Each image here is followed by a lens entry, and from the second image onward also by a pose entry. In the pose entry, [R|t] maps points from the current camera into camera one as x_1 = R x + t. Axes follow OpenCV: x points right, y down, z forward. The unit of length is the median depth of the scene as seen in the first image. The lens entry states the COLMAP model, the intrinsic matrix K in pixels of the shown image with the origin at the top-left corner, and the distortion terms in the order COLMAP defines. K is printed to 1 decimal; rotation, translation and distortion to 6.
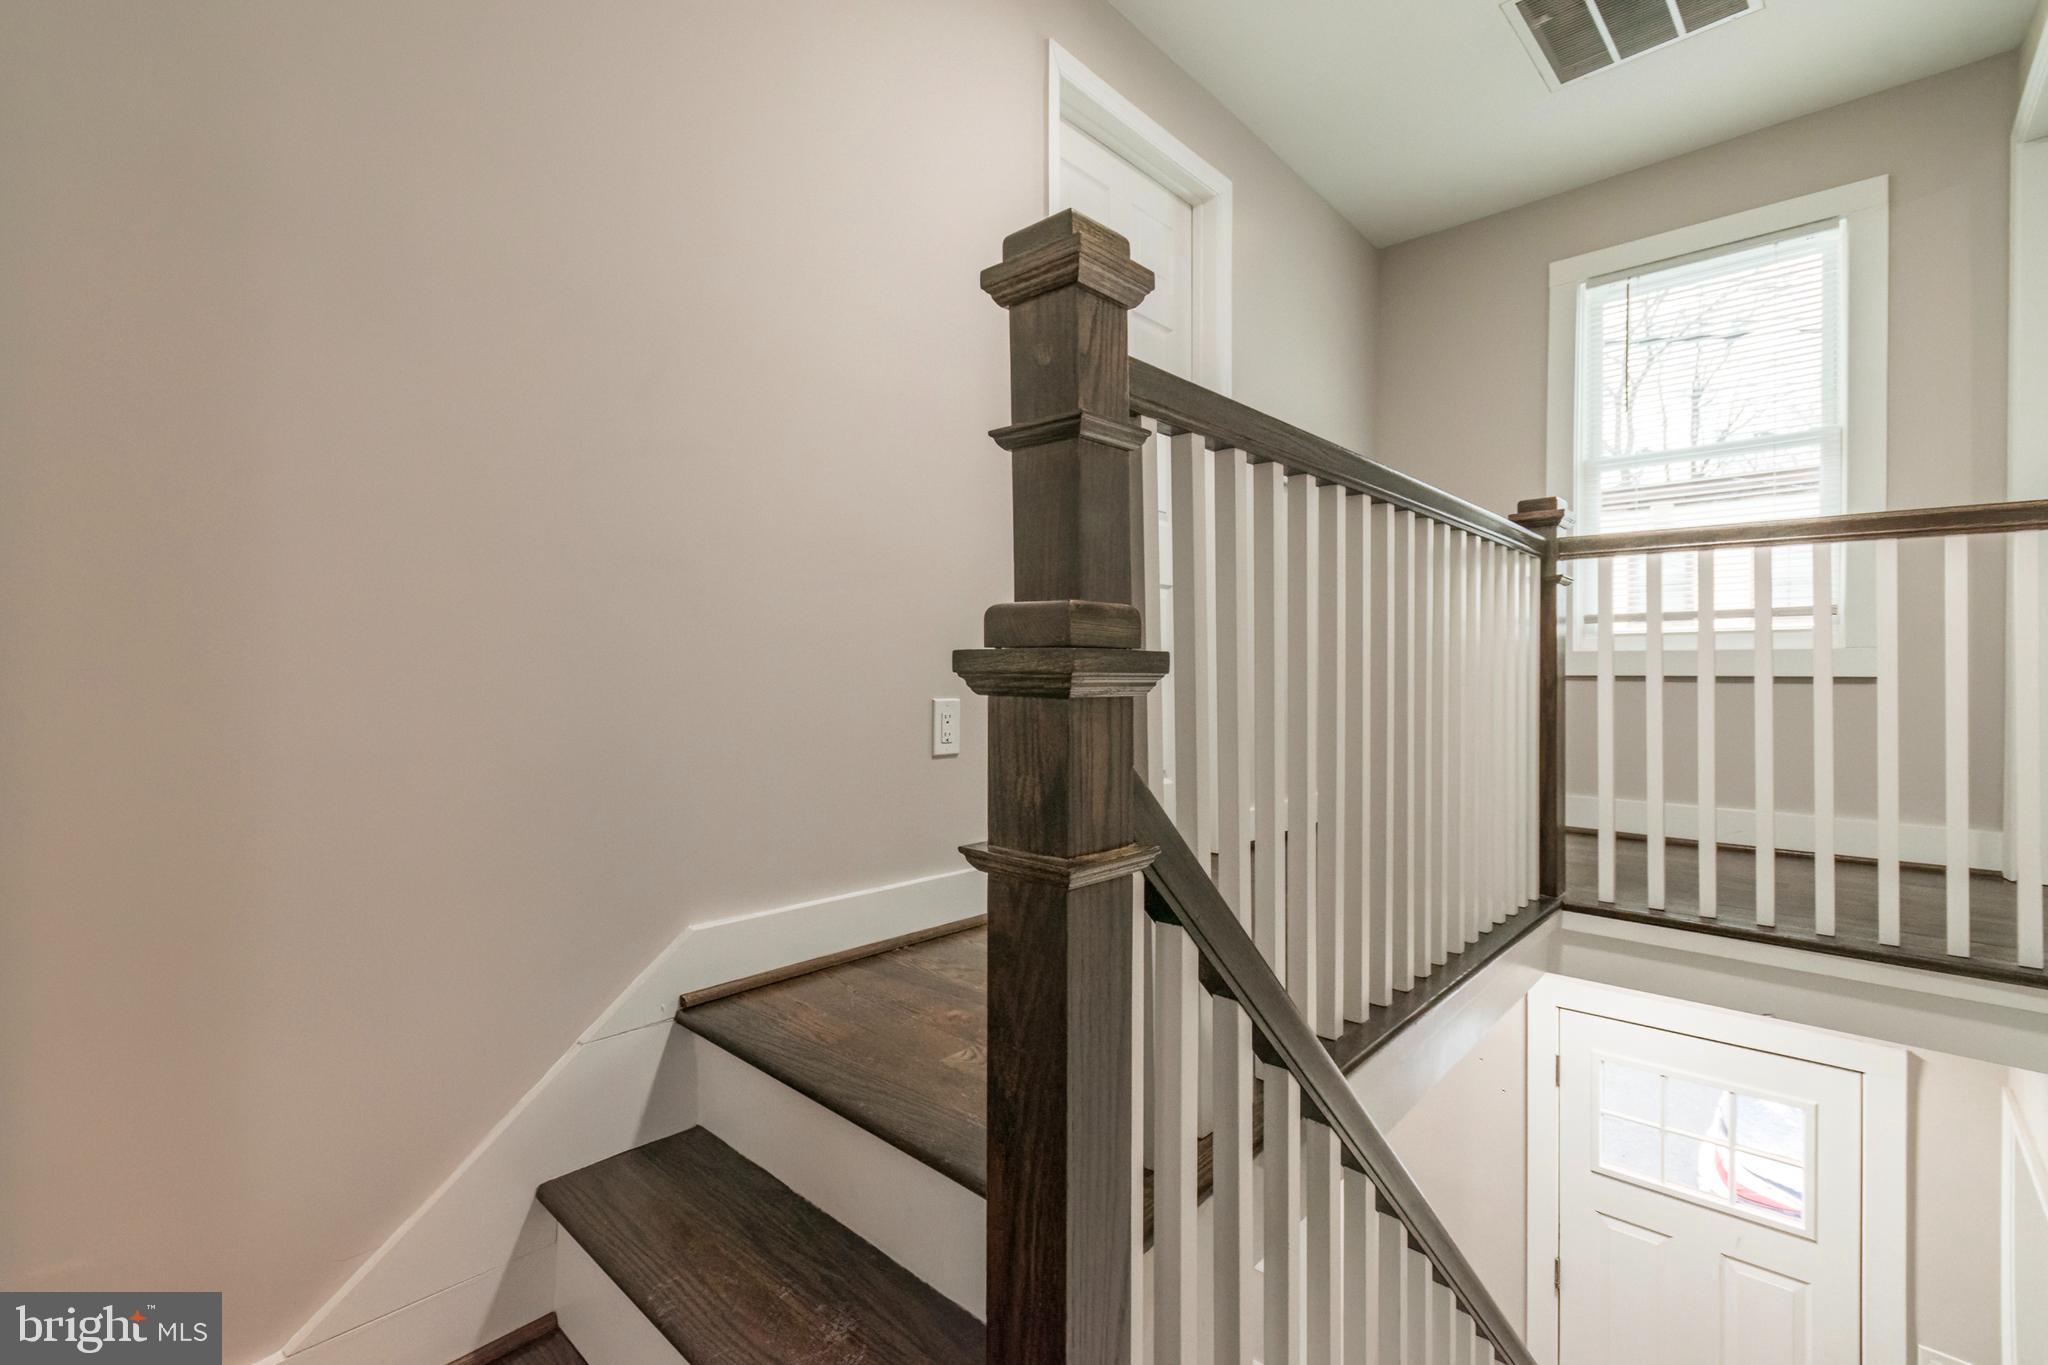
lens RADIAL K [[901.9, 0, 1014.6], [0, 901.9, 683.6], [0, 0, 1]] dist [0.000167, 0.000050]
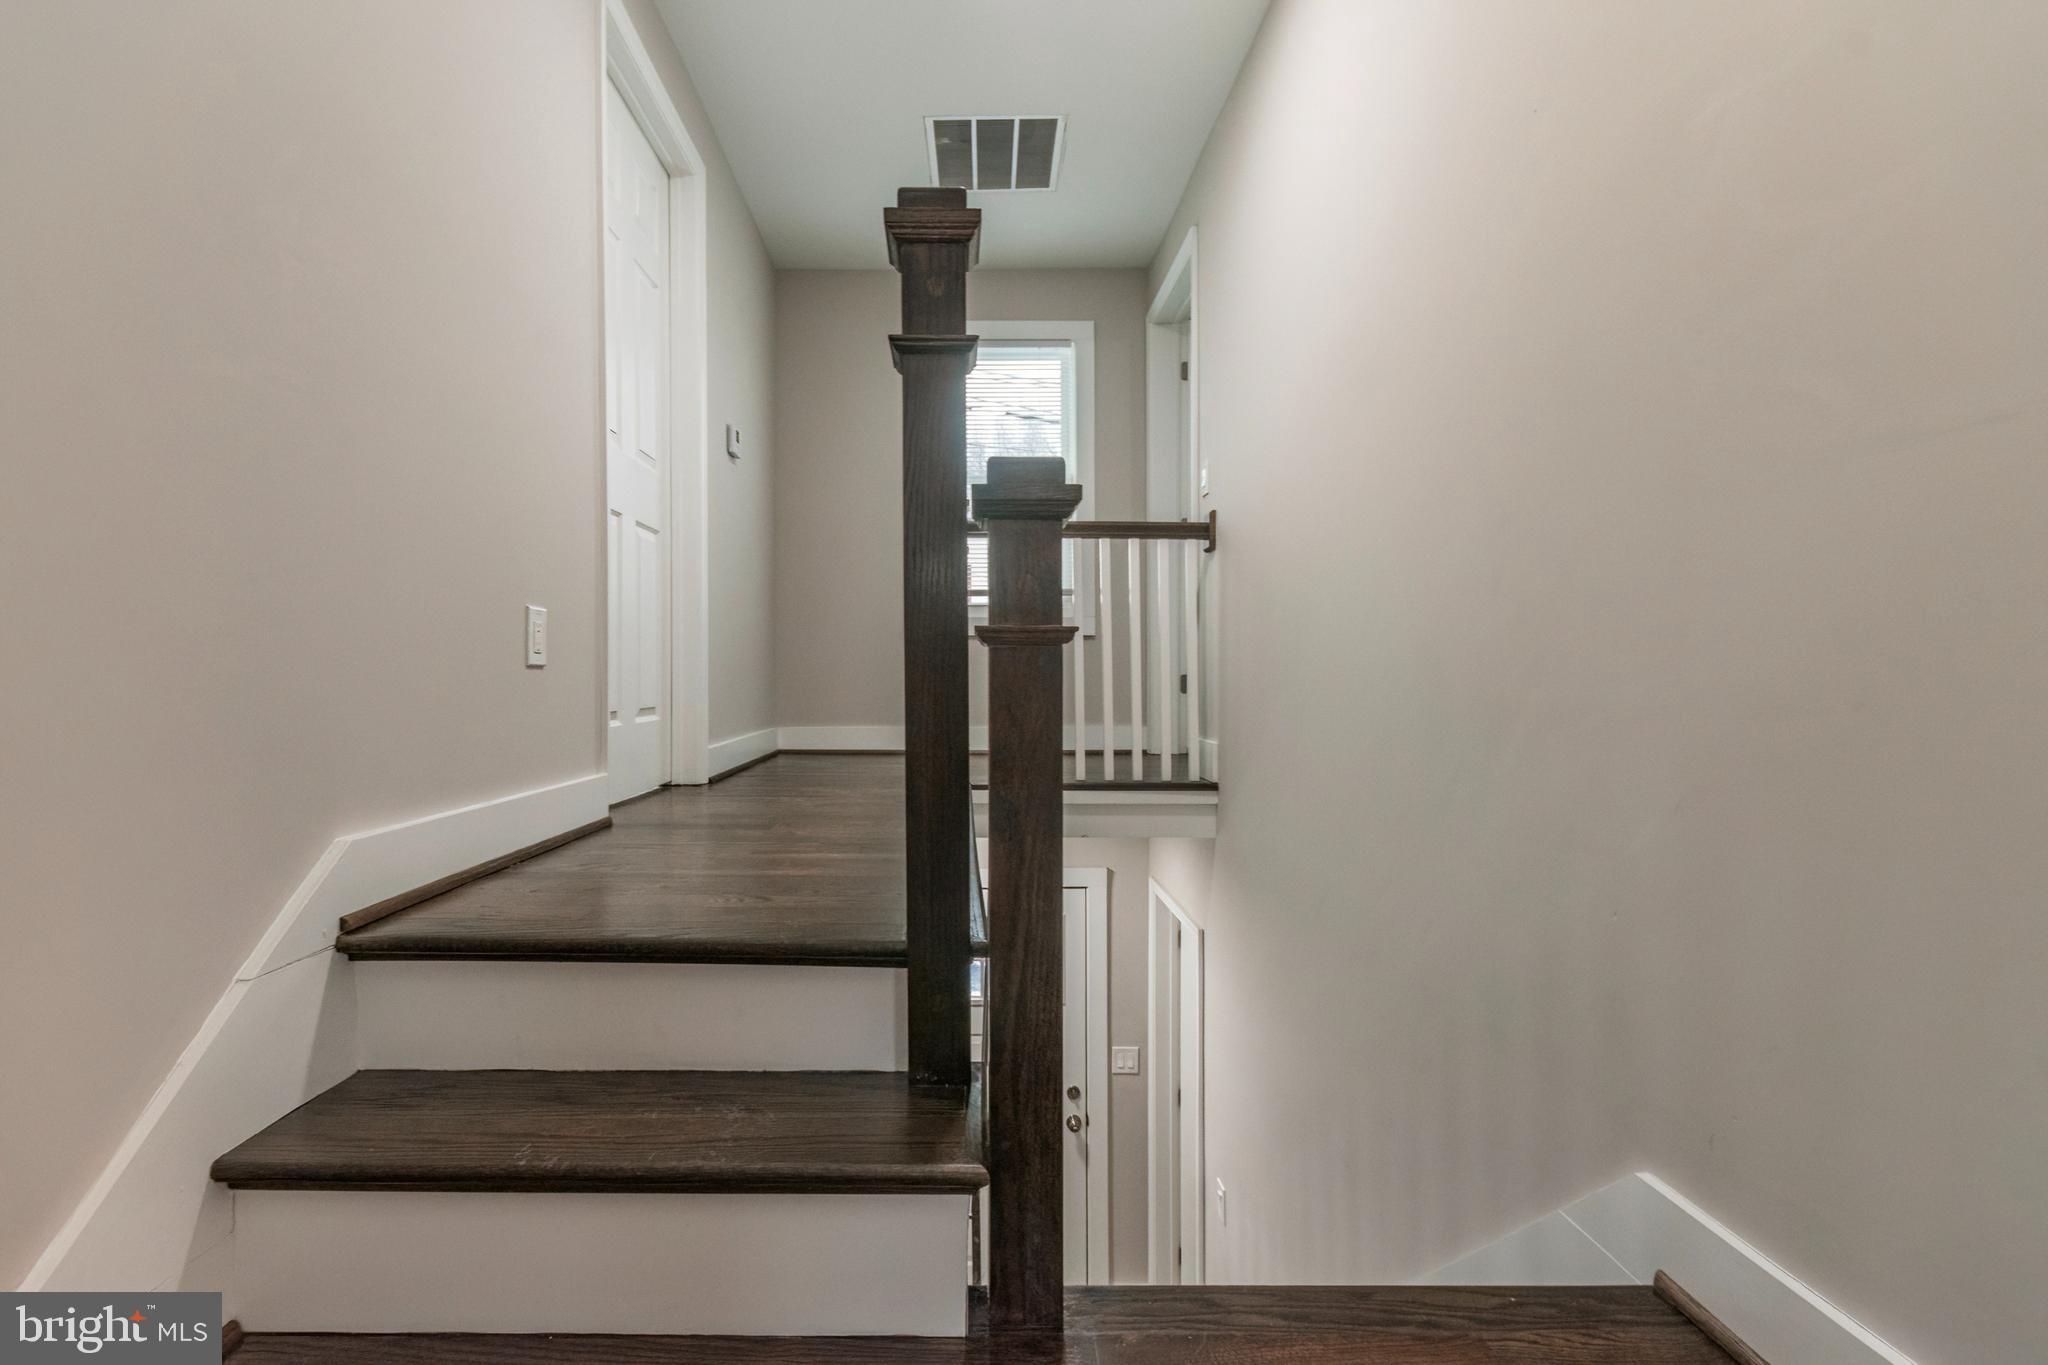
lens RADIAL K [[889.1, 0, 960.4], [0, 889.1, 685.7], [0, 0, 1]] dist [0.000701, 0.000051]
pose [[0.738250, -0.008742, 0.674471, -0.489547], [0.008231, 0.999958, 0.003951, 0.128846], [-0.674477, 0.002634, 0.738291, 0.001008]]
